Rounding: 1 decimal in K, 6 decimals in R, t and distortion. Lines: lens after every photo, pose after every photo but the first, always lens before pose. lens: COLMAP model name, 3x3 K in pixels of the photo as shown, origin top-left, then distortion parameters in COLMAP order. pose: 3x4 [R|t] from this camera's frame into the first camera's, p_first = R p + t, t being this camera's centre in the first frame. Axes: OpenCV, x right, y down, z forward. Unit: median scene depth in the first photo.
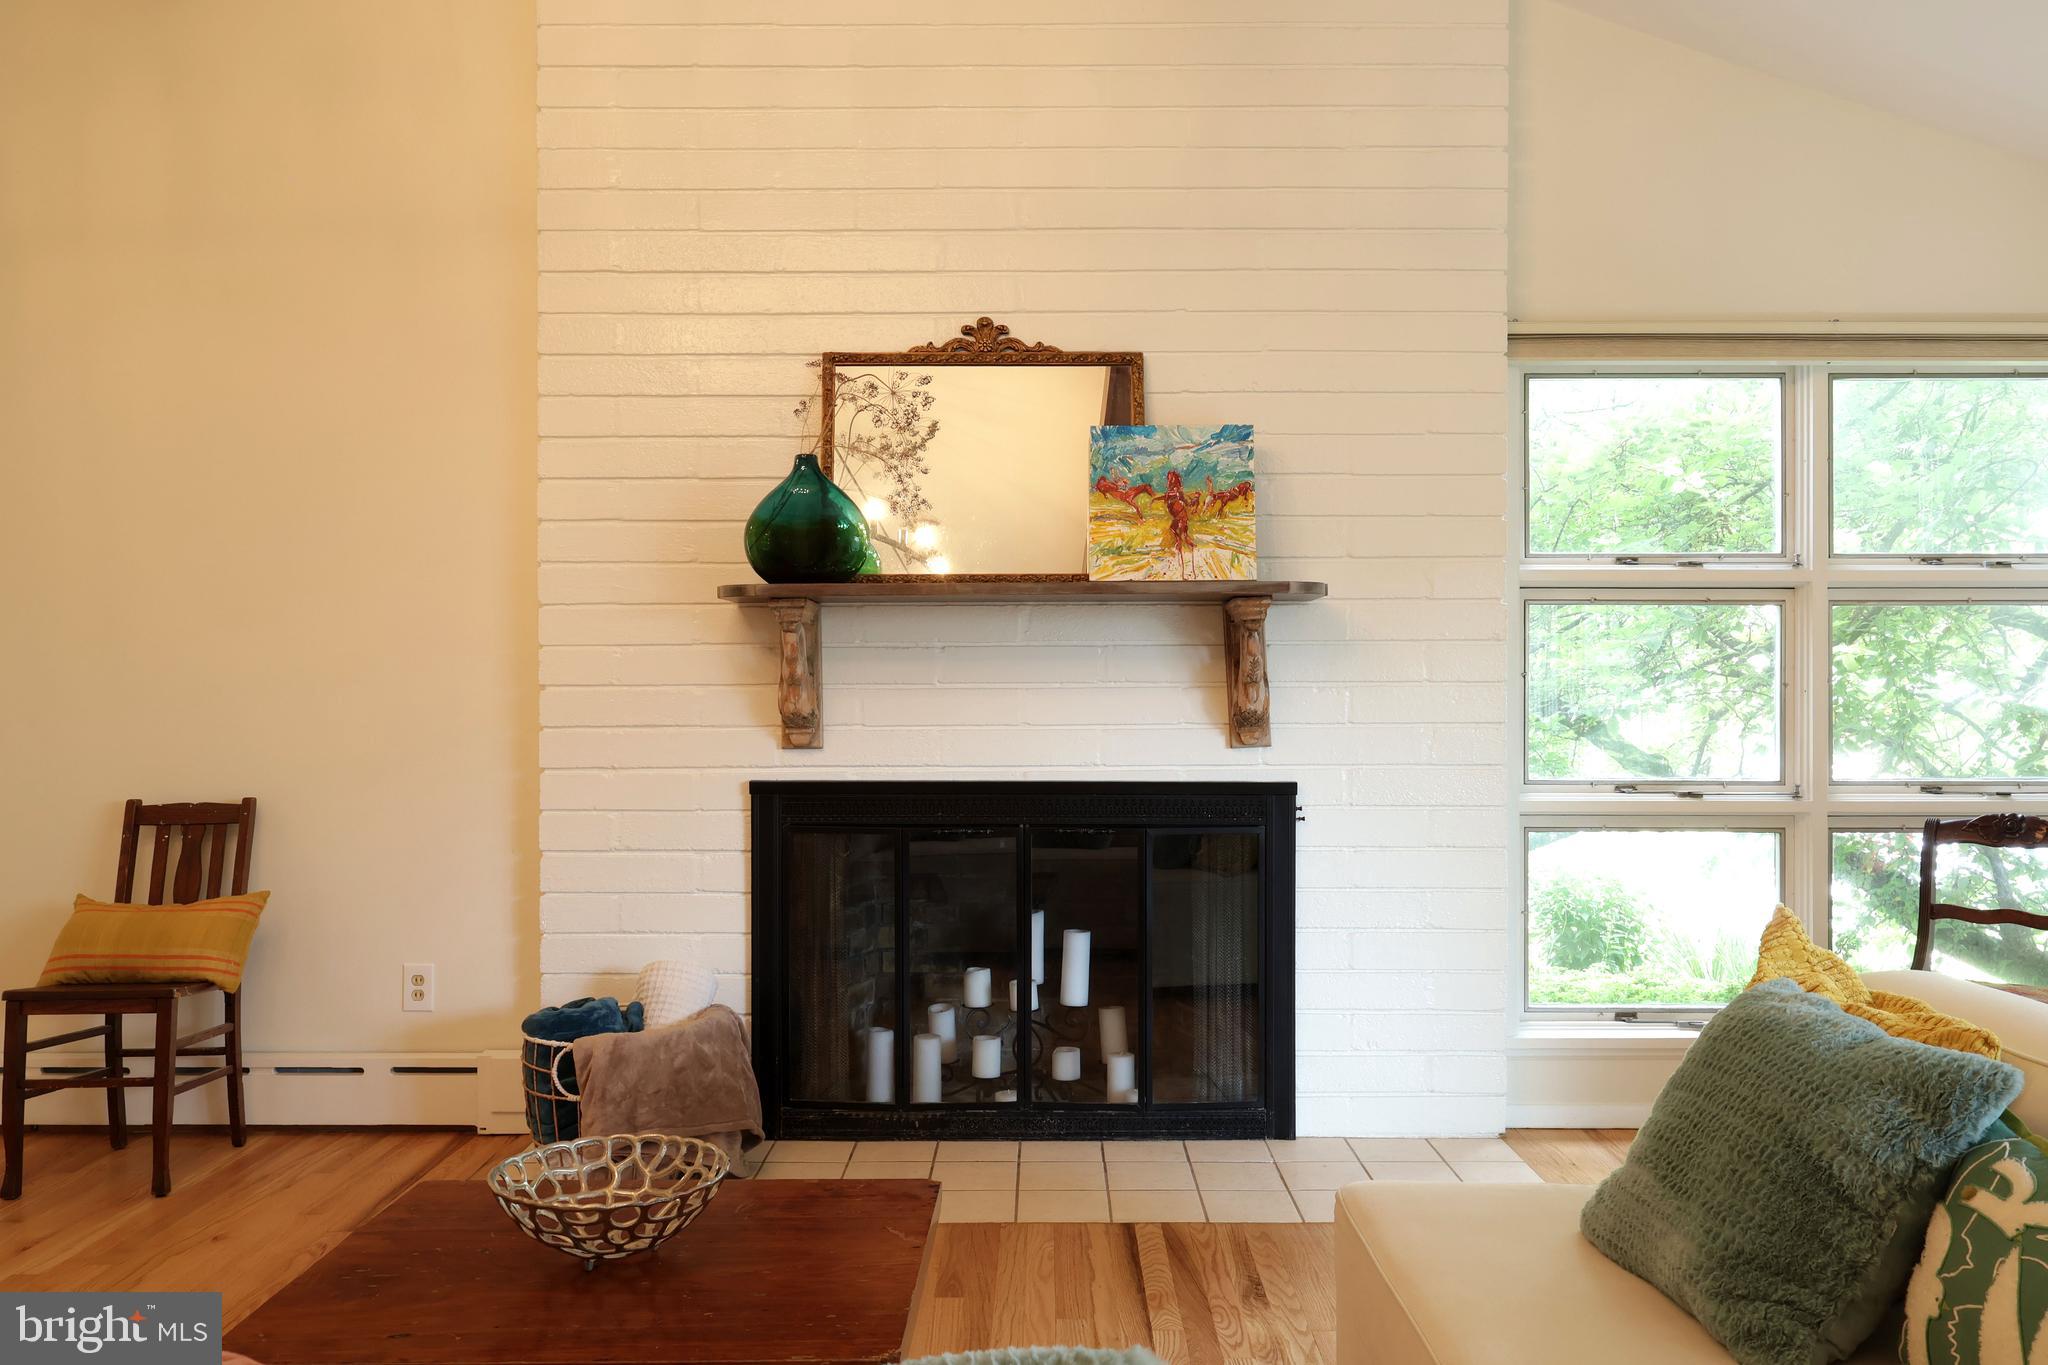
lens RADIAL K [[1504.5, 0, 1029.2], [0, 1504.5, 682.7], [0, 0, 1]] dist [0.000161, -0.005747]
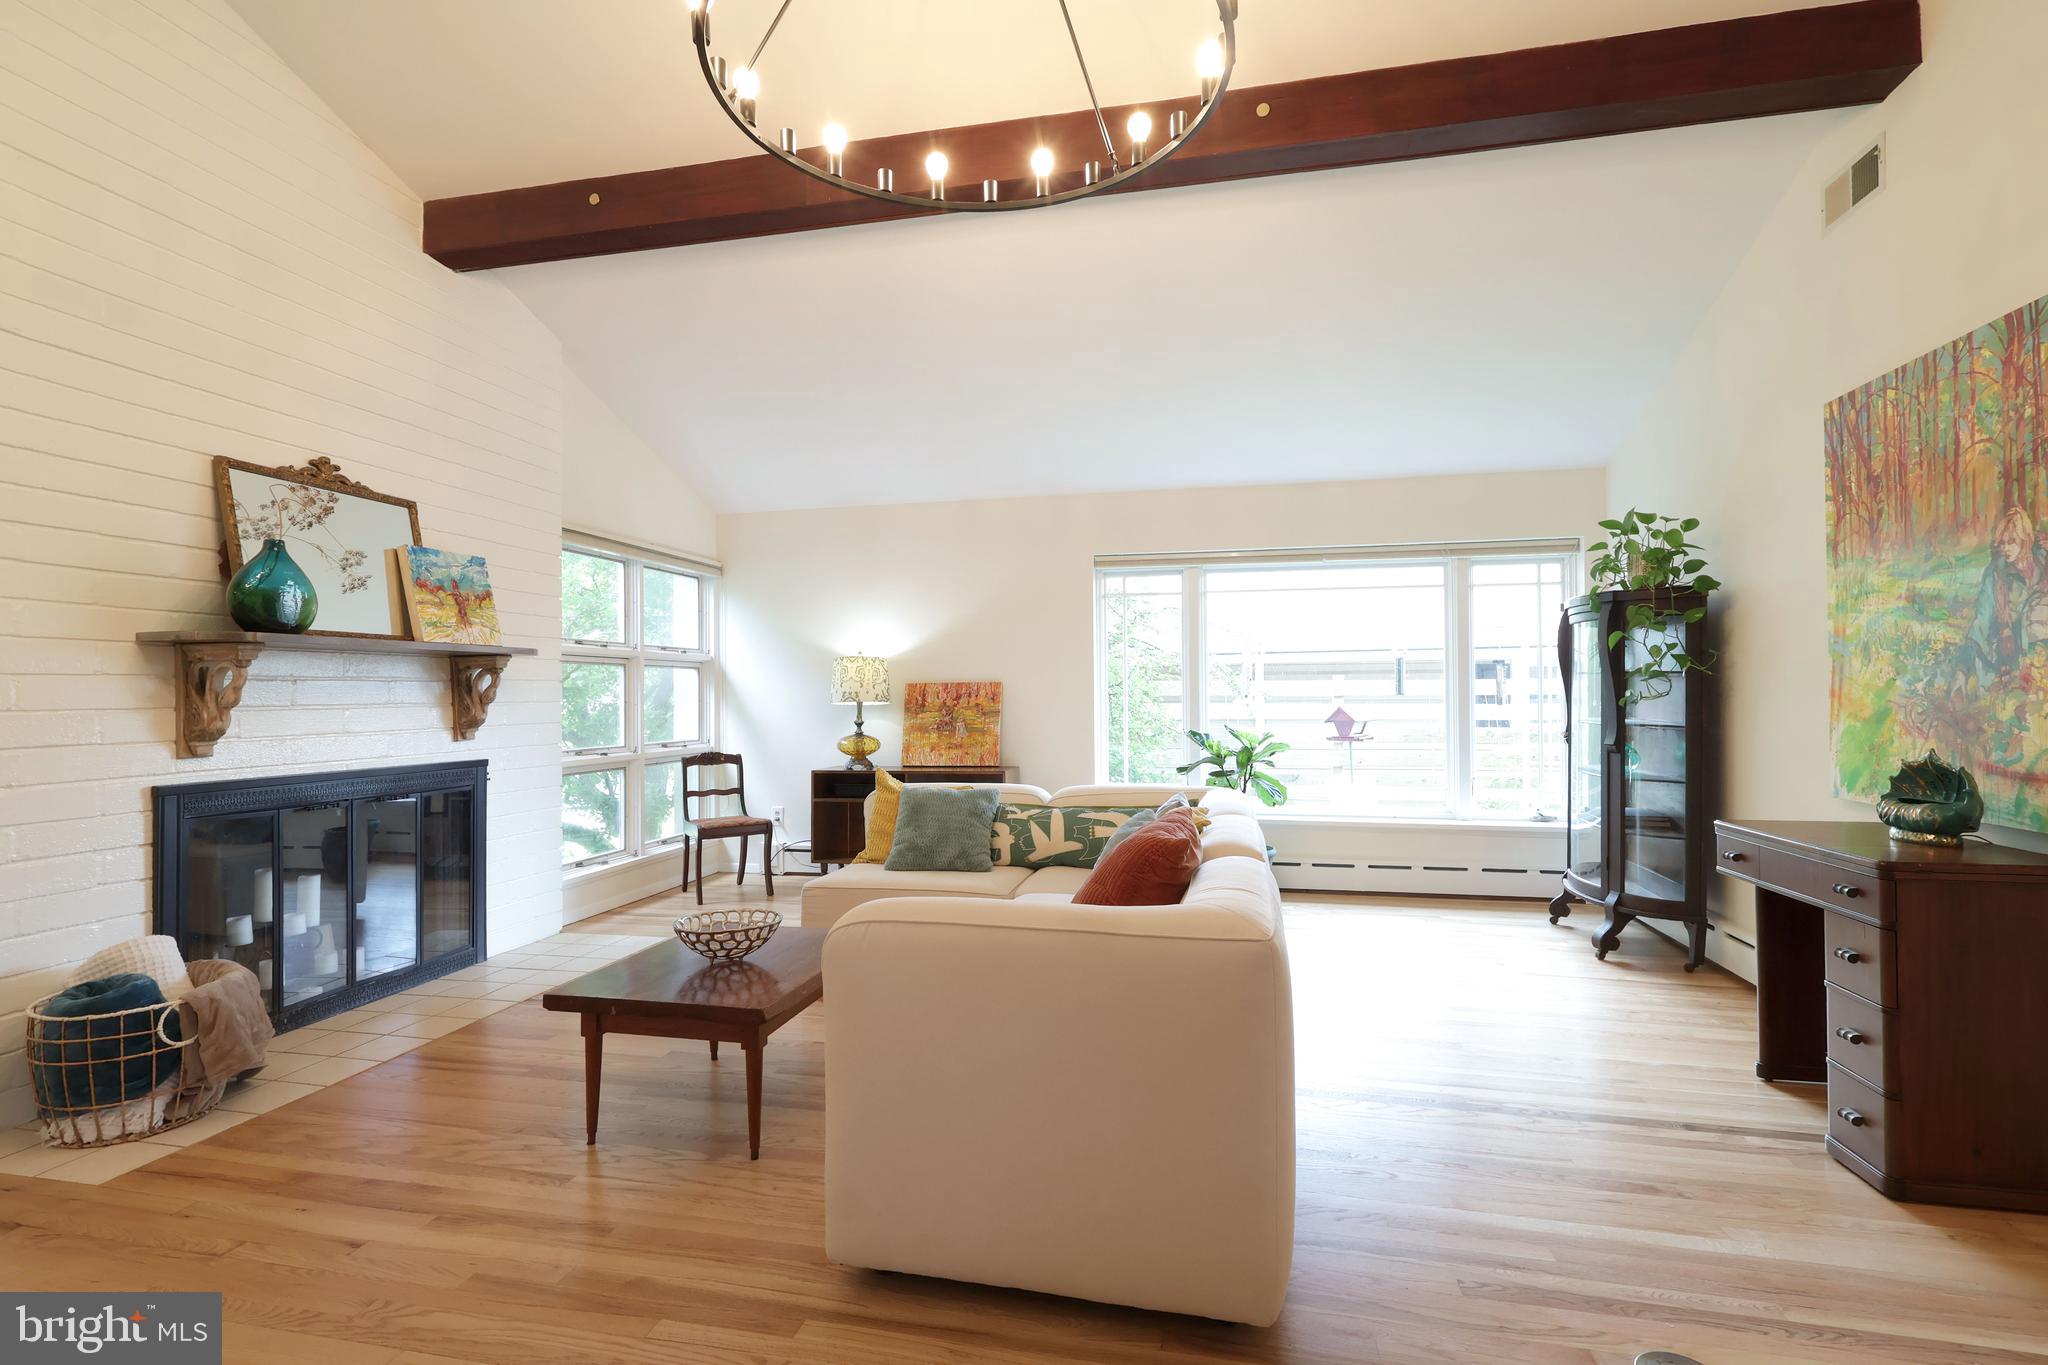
lens RADIAL K [[971.1, 0, 1016.2], [0, 971.1, 677.4], [0, 0, 1]] dist [0.003212, 0.000142]
pose [[0.222671, 0.017059, 0.974744, -0.824449], [0.012938, 0.999707, -0.020452, 0.001402], [-0.974808, 0.017165, 0.222386, 0.134036]]
